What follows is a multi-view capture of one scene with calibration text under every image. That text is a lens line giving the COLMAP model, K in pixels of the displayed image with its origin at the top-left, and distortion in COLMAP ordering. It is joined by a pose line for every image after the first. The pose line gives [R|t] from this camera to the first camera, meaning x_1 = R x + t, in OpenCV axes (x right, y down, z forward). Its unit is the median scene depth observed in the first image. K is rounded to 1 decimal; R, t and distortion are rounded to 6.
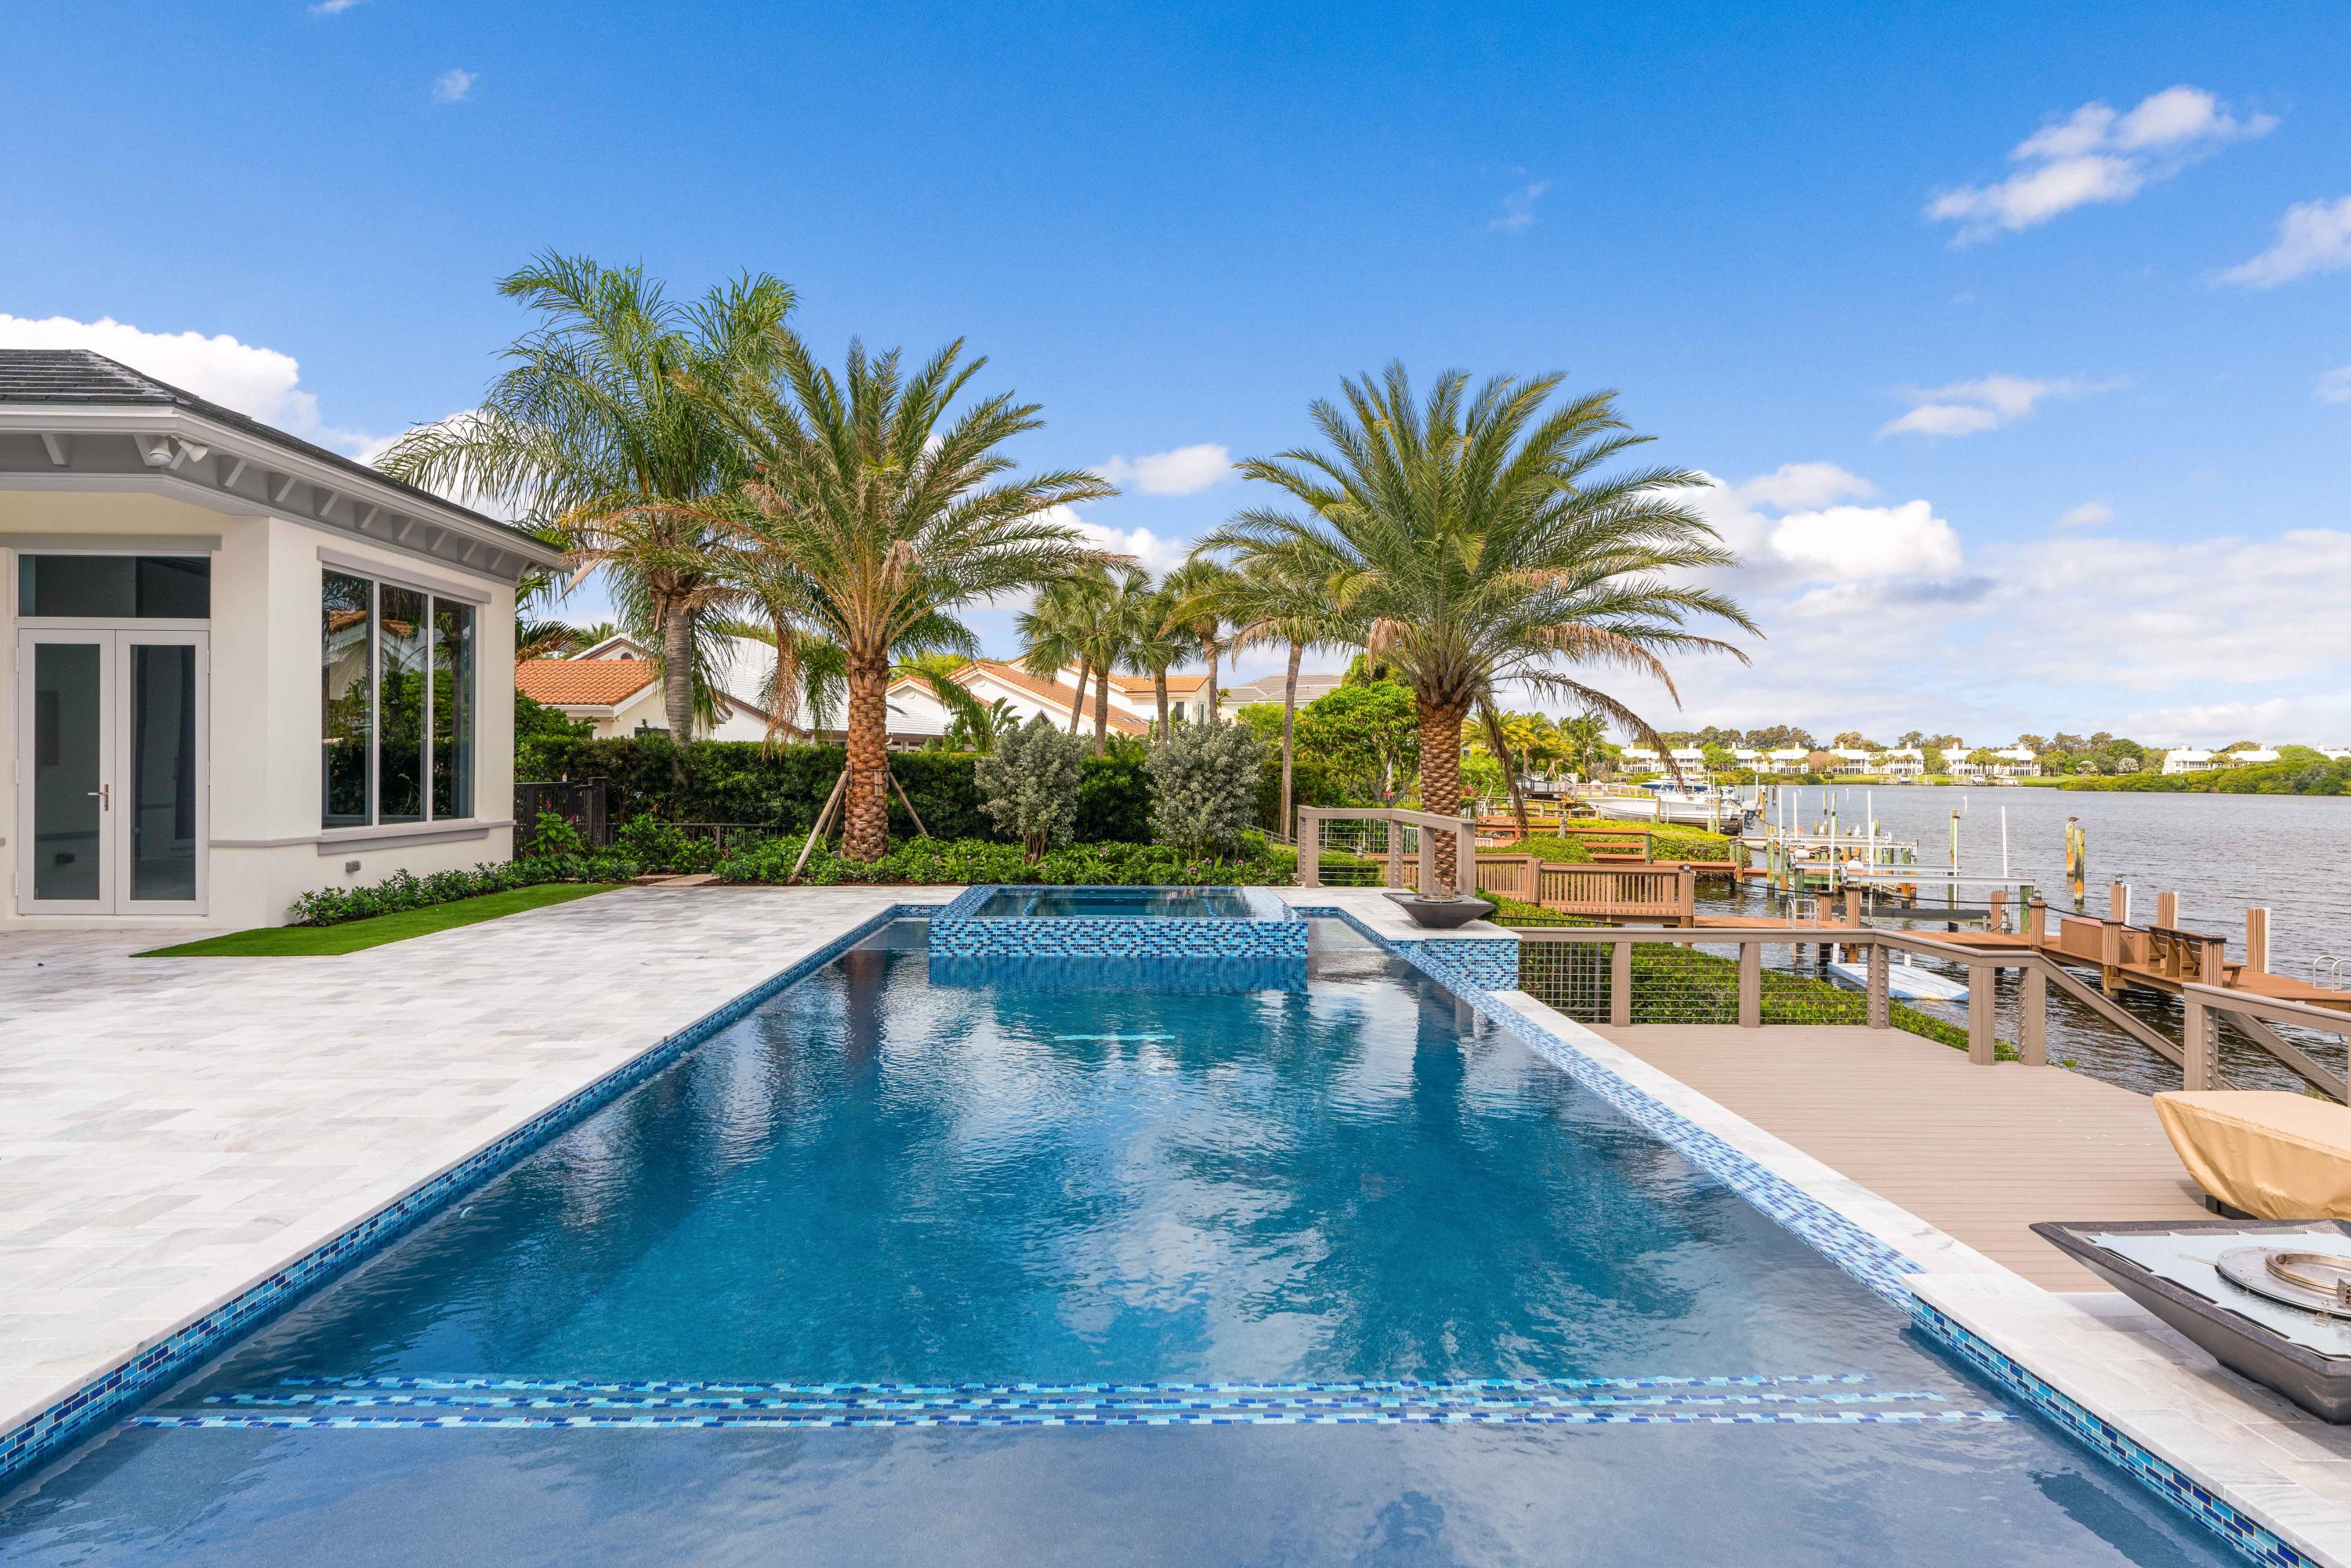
lens RADIAL K [[1284.2, 0, 1178.5], [0, 1284.2, 772.9], [0, 0, 1]] dist [0.045194, -0.038085]
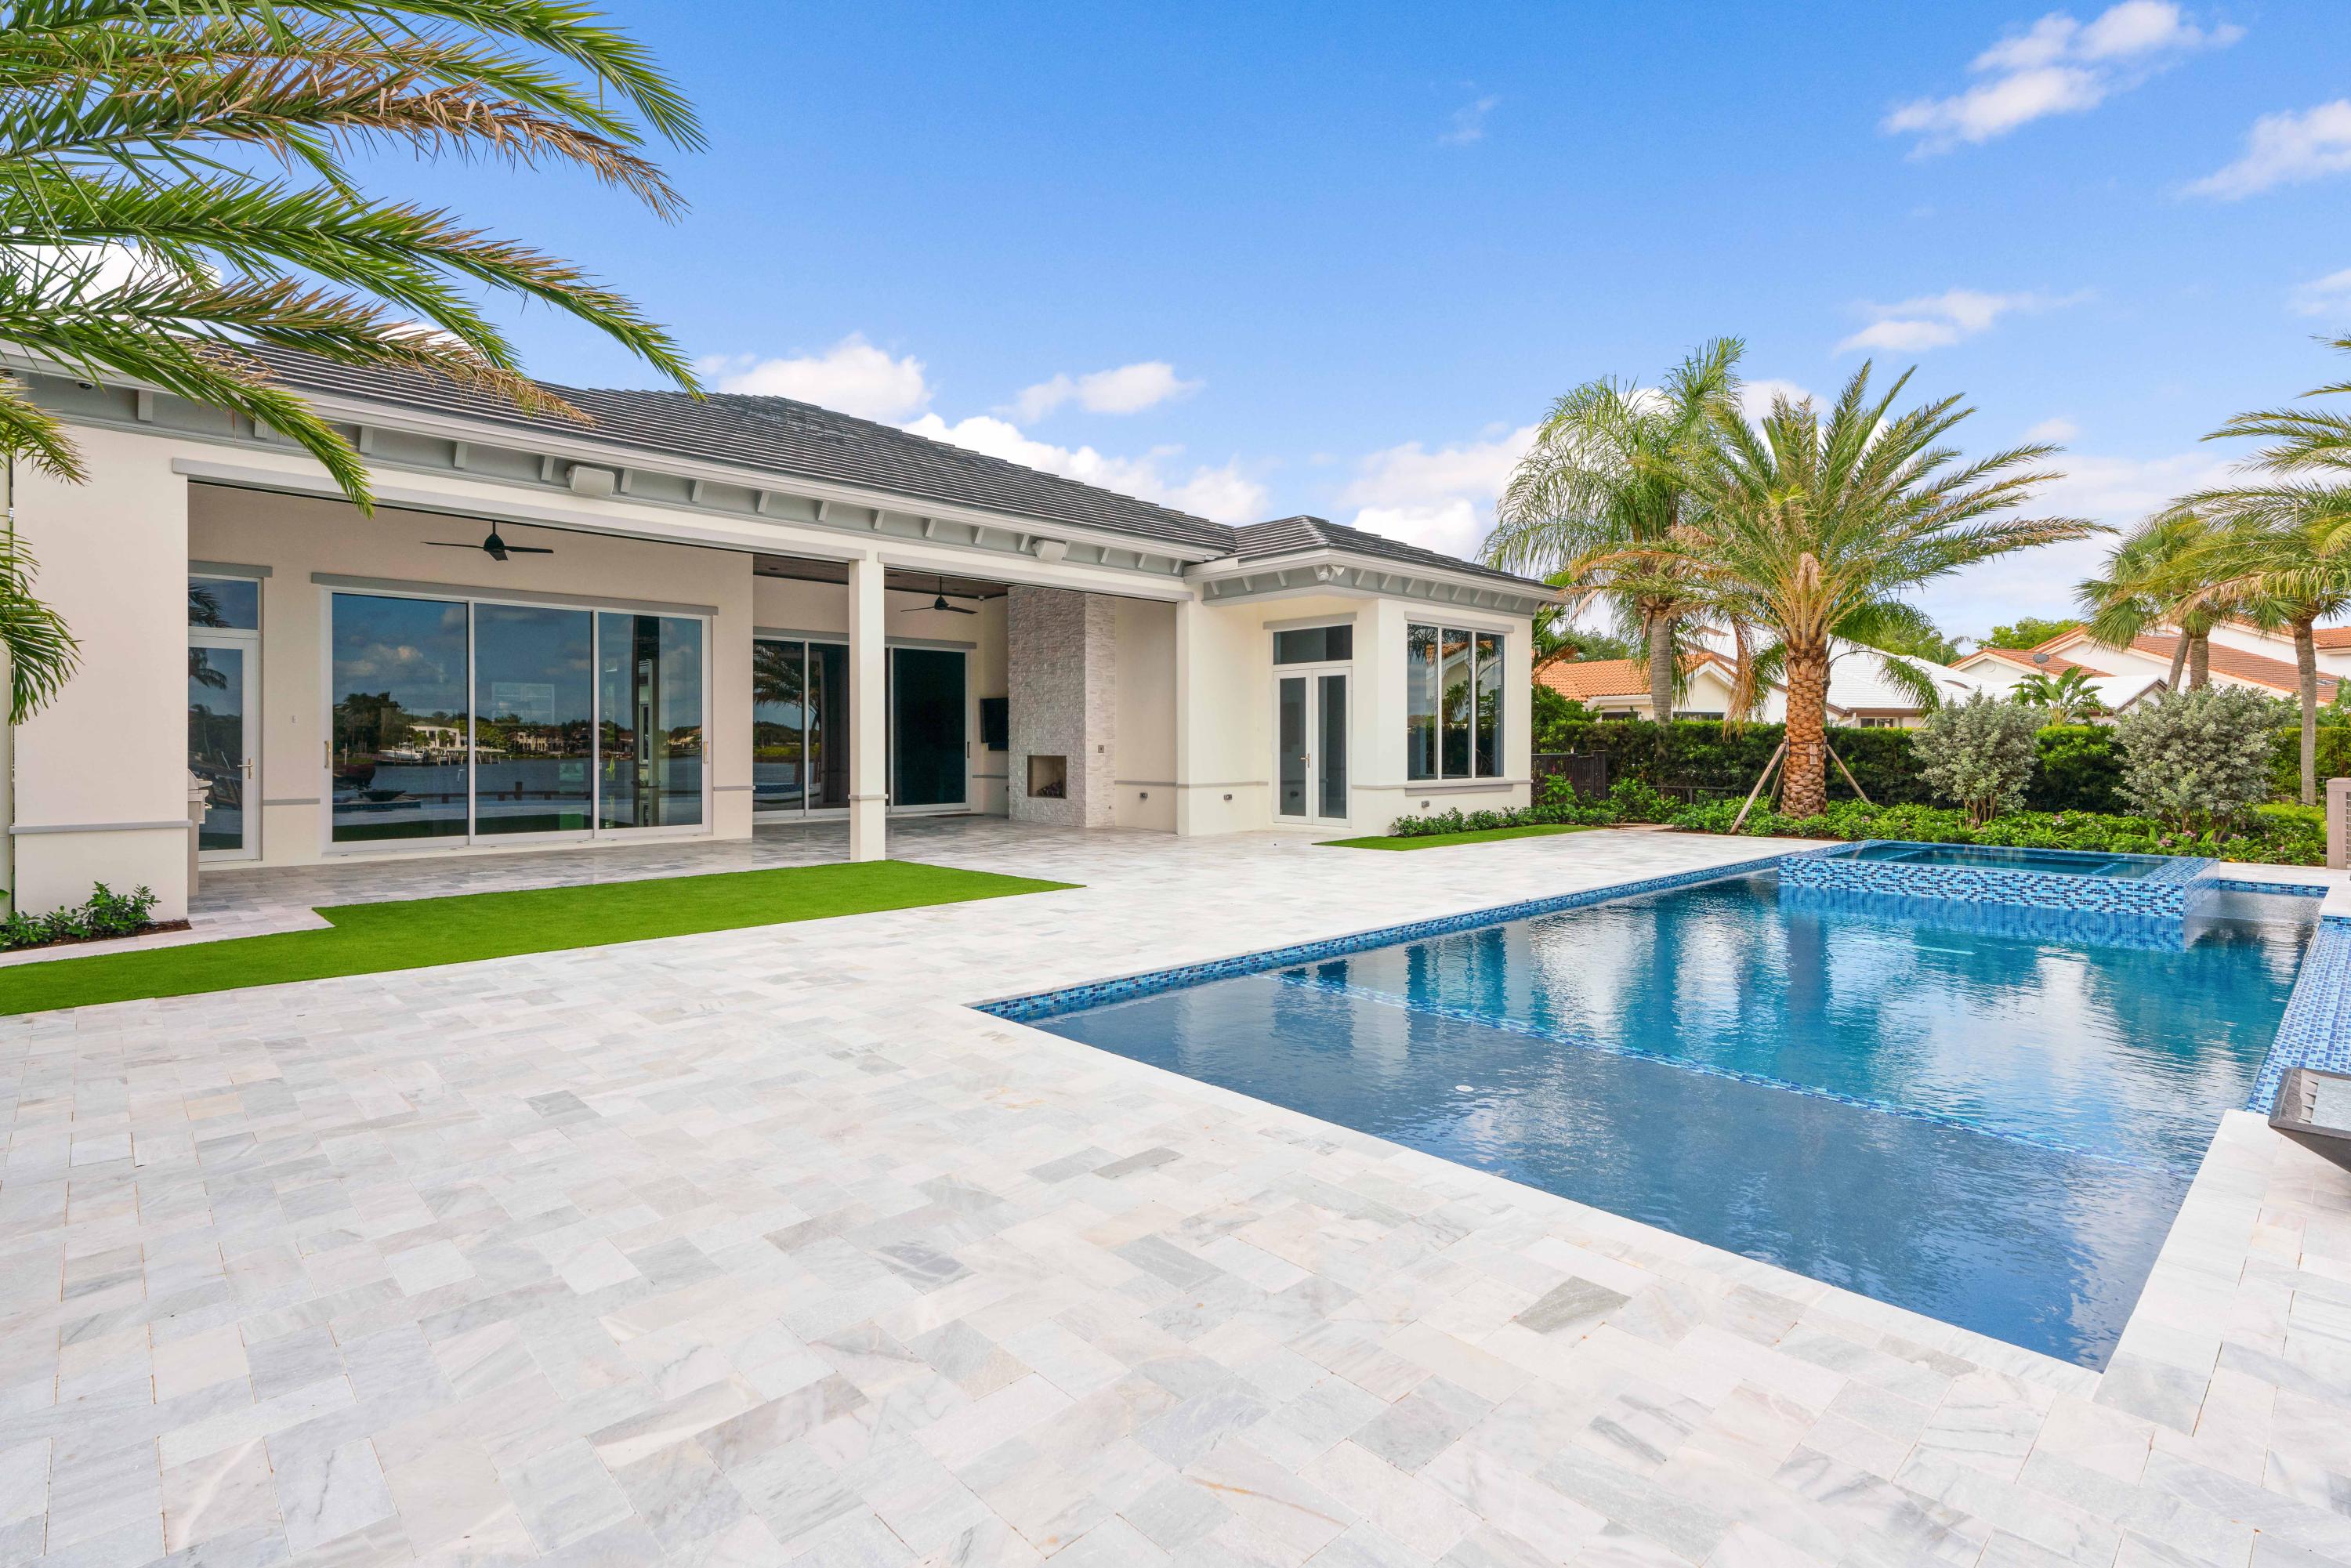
lens RADIAL K [[1126.9, 0, 1172.9], [0, 1126.9, 756.8], [0, 0, 1]] dist [-0.005008, 0.000110]
pose [[0.657629, -0.001598, -0.753340, 0.160727], [0.005382, 0.999982, 0.002578, 0.005167], [0.753323, -0.005750, 0.657626, -0.123355]]
